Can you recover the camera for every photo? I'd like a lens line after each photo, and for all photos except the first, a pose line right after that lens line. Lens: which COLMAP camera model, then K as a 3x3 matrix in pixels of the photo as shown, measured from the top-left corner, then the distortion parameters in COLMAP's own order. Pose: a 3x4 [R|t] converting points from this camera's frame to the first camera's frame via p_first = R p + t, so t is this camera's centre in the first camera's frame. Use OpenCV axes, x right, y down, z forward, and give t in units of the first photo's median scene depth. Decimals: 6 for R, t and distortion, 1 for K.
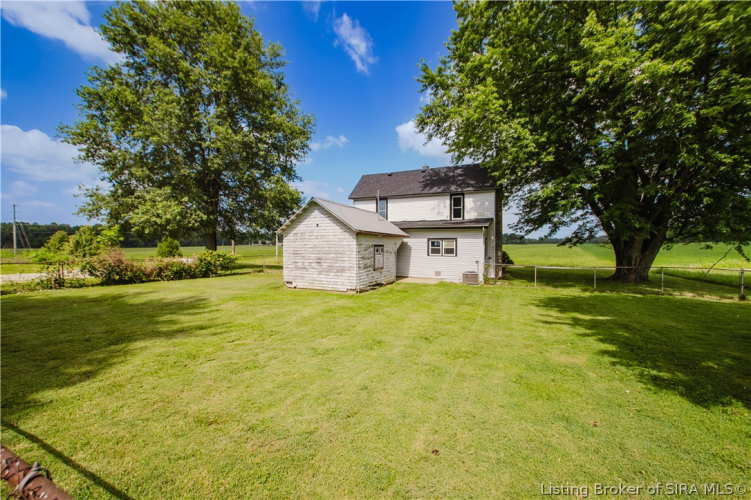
lens RADIAL K [[300.2, 0, 368.6], [0, 300.2, 246.2], [0, 0, 1]] dist [0.007233, -0.000162]
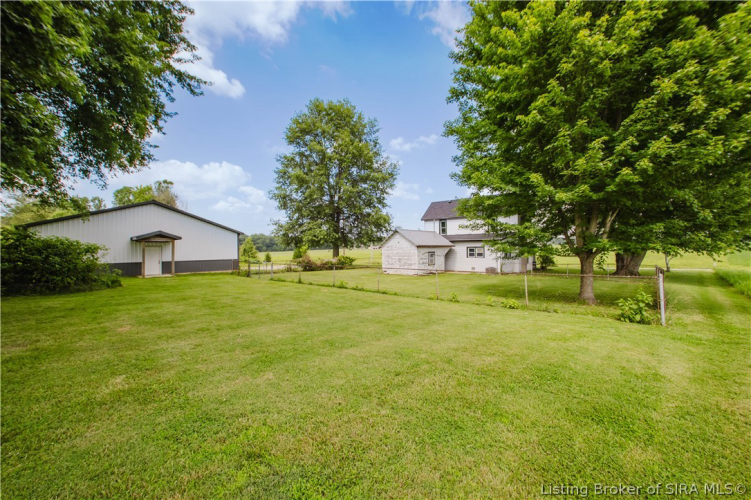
lens RADIAL K [[300.2, 0, 373.0], [0, 300.2, 247.1], [0, 0, 1]] dist [0.007233, -0.000162]
pose [[0.959890, -0.012348, -0.280105, 0.161001], [0.010815, 0.999917, -0.007016, -0.017883], [0.280168, 0.003705, 0.959944, -0.678466]]
